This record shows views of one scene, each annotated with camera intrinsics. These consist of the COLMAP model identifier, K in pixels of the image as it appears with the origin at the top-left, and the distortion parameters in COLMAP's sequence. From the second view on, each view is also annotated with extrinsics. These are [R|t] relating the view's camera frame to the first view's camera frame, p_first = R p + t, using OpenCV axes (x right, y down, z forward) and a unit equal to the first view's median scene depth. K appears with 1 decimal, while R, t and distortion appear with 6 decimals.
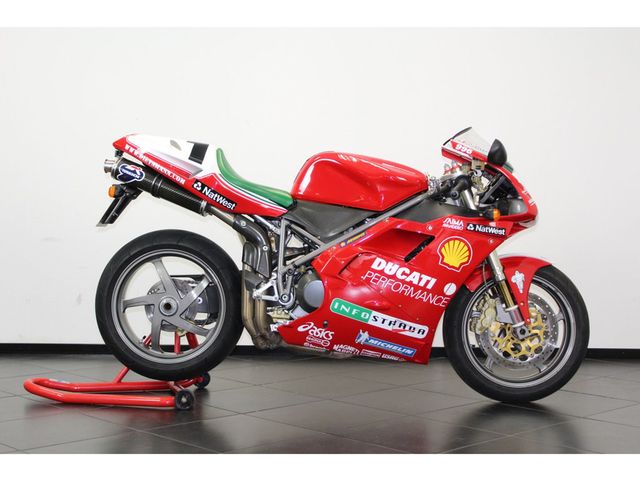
lens RADIAL K [[1044.4, 0, 320.3], [0, 1044.4, 242.2], [0, 0, 1]] dist [-0.055021, 0.000000]
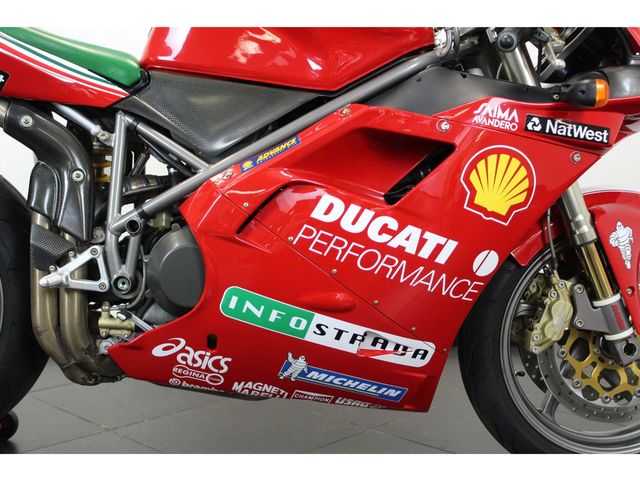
lens RADIAL K [[813.0, 0, 321.4], [0, 813.0, 249.9], [0, 0, 1]] dist [-0.038230, 0.000000]
pose [[0.998826, -0.008946, 0.047600, 0.036105], [0.005636, 0.997586, 0.069218, 0.014172], [-0.048104, -0.068869, 0.996465, 0.645689]]
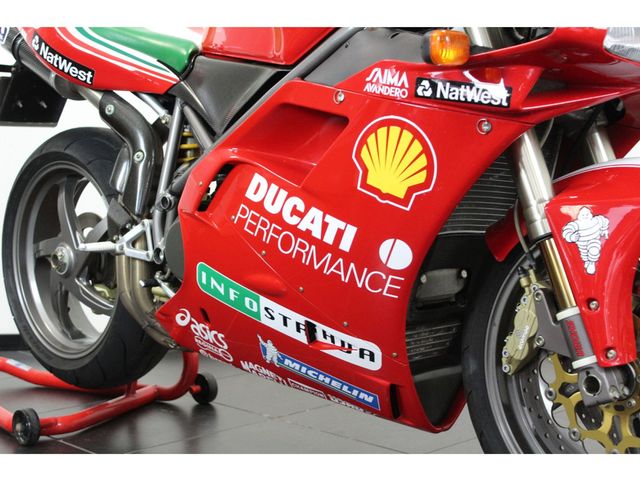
lens RADIAL K [[1067.7, 0, 325.8], [0, 1067.7, 238.4], [0, 0, 1]] dist [0.001768, 0.000000]
pose [[0.727034, 0.036490, -0.685631, 0.371442], [0.005822, 0.998223, 0.059301, 0.015337], [0.686577, -0.047106, 0.725530, 0.688040]]
